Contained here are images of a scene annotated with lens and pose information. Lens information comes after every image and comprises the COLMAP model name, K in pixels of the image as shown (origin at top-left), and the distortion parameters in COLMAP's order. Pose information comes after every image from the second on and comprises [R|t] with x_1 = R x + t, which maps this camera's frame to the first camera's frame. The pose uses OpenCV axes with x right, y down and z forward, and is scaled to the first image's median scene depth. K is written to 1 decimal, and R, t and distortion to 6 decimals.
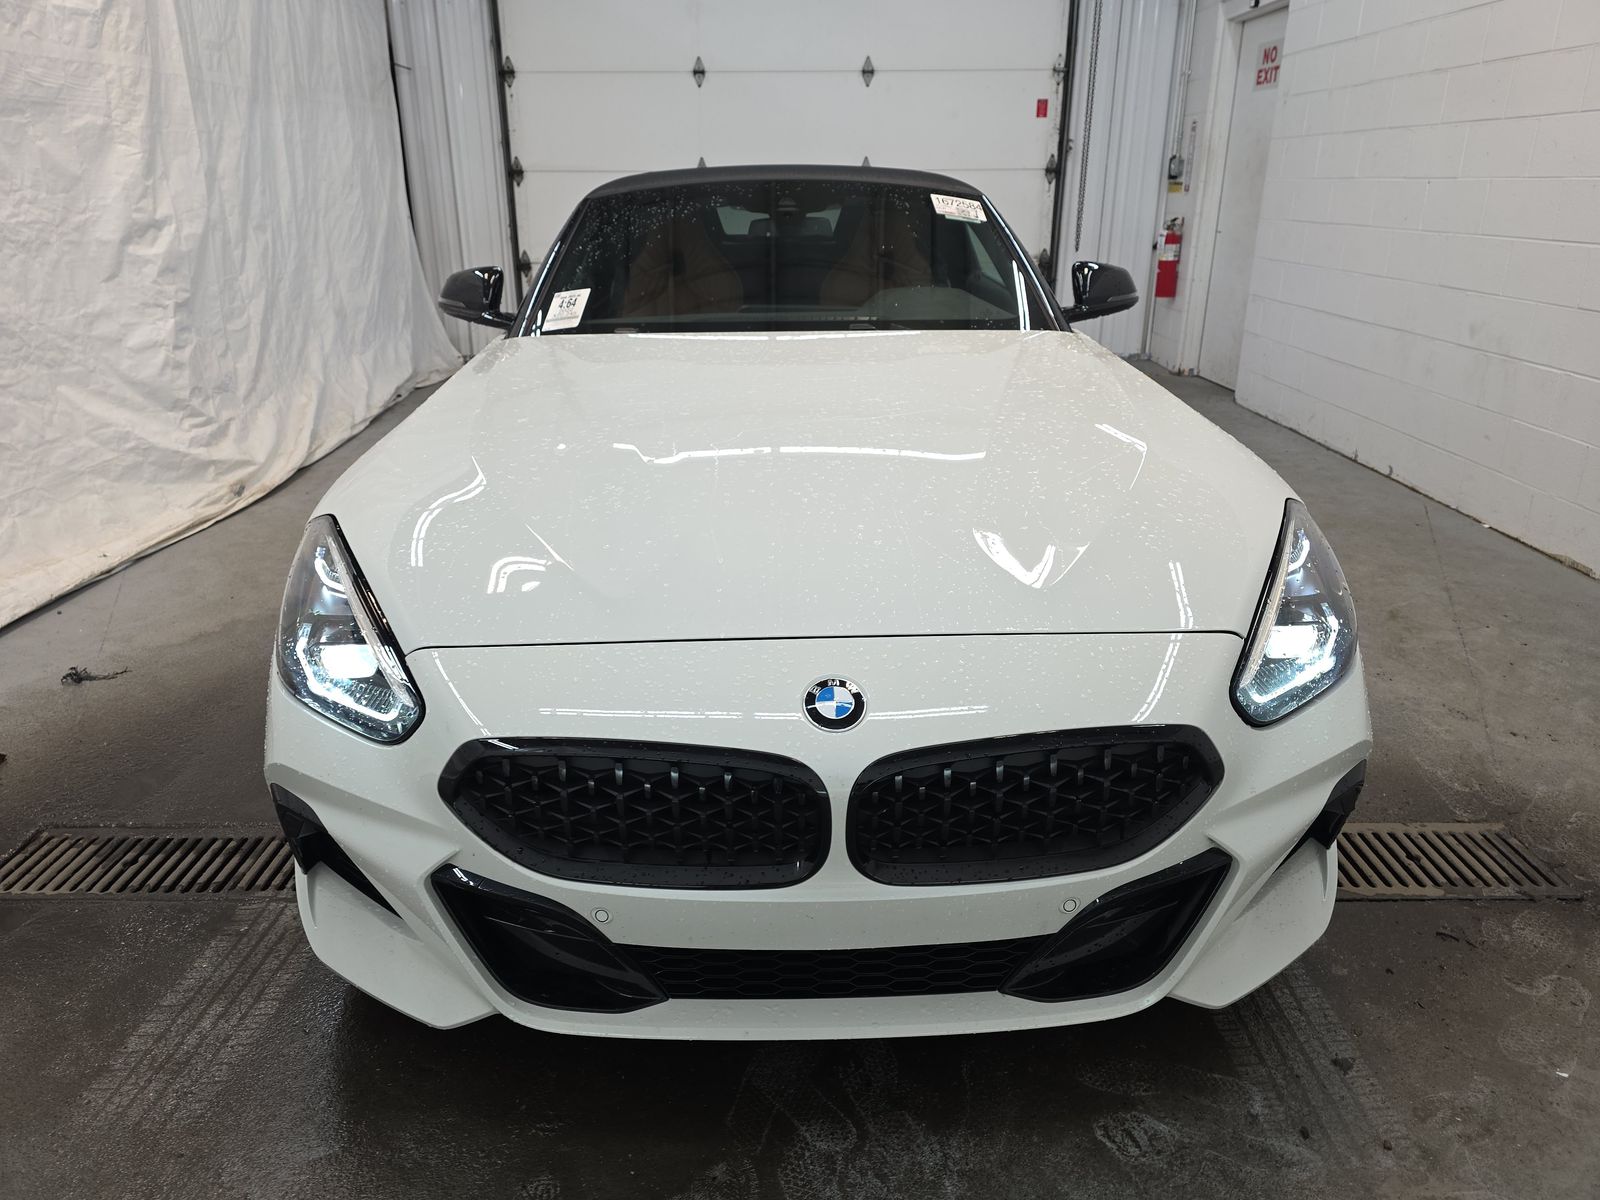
lens RADIAL K [[1048.1, 0, 793.5], [0, 1048.1, 597.2], [0, 0, 1]] dist [0.043651, -0.040385]
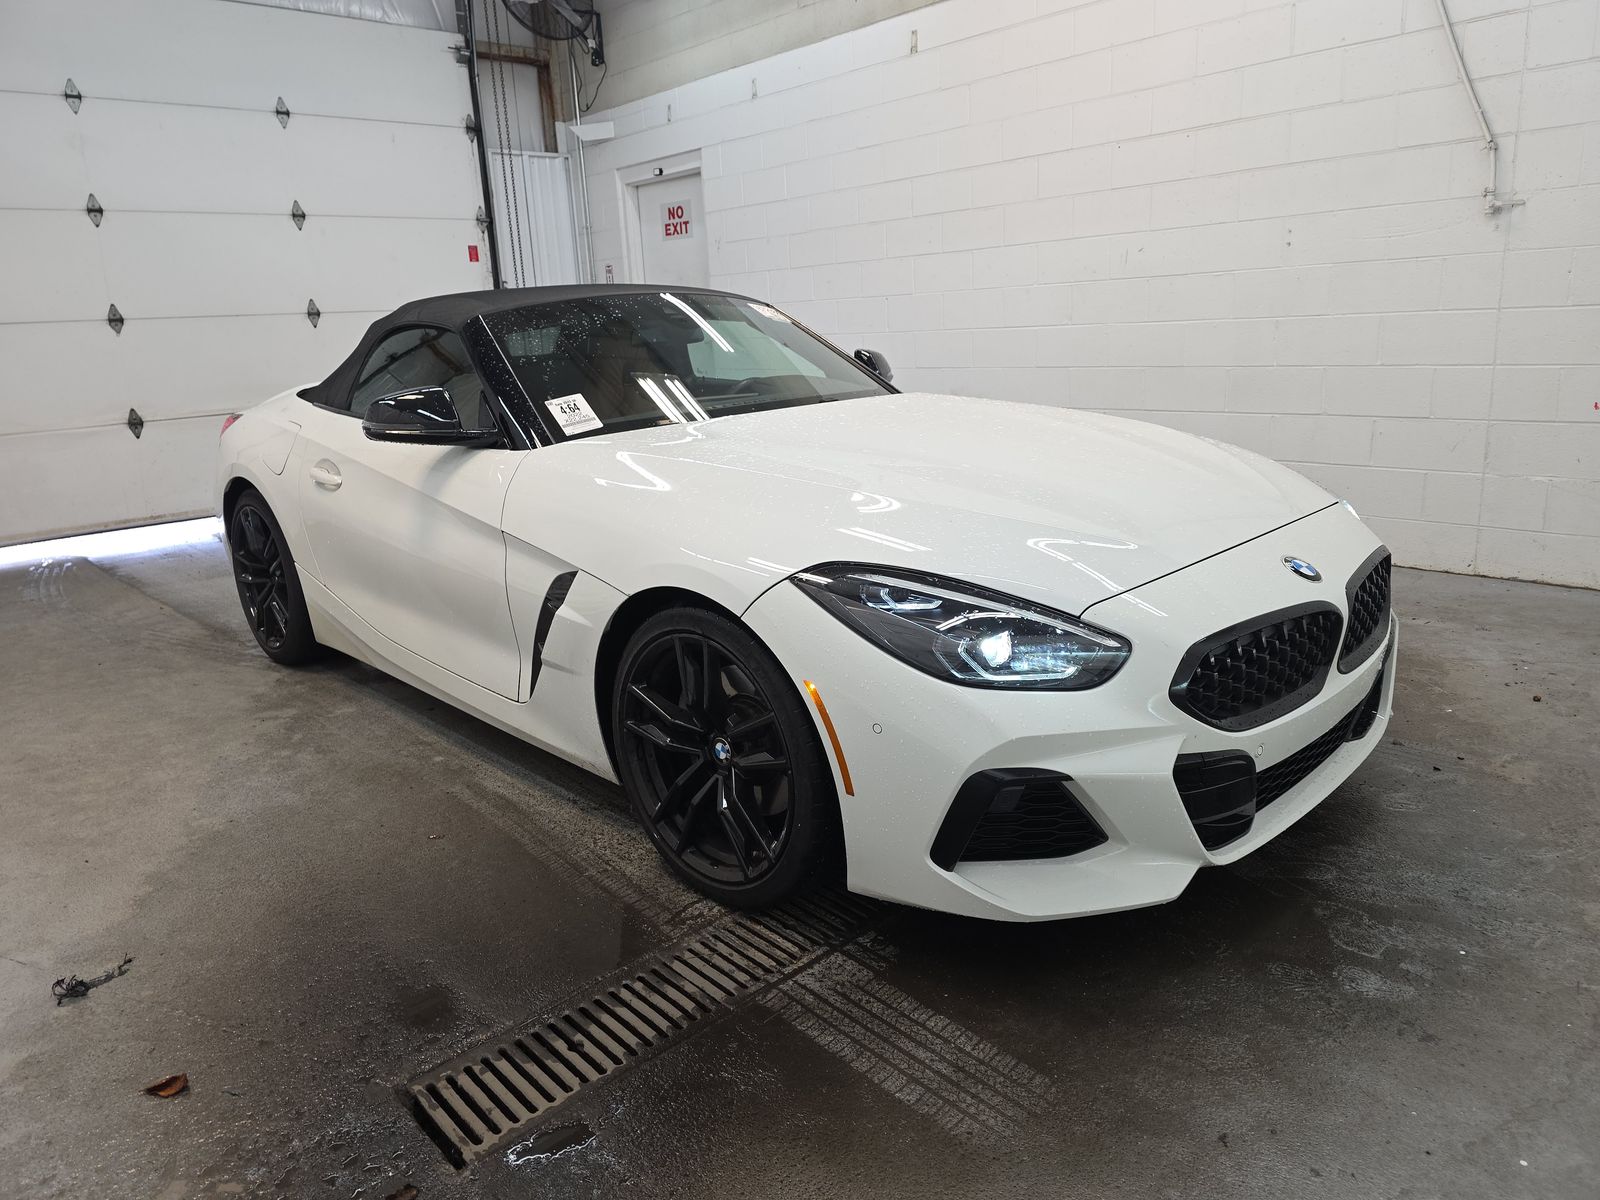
lens RADIAL K [[1048.1, 0, 793.5], [0, 1048.1, 597.2], [0, 0, 1]] dist [0.043651, -0.040385]
pose [[0.736999, -0.206311, 0.643637, -0.340087], [0.289433, 0.956879, -0.024699, -0.008307], [-0.610788, 0.204493, 0.764932, 0.060355]]
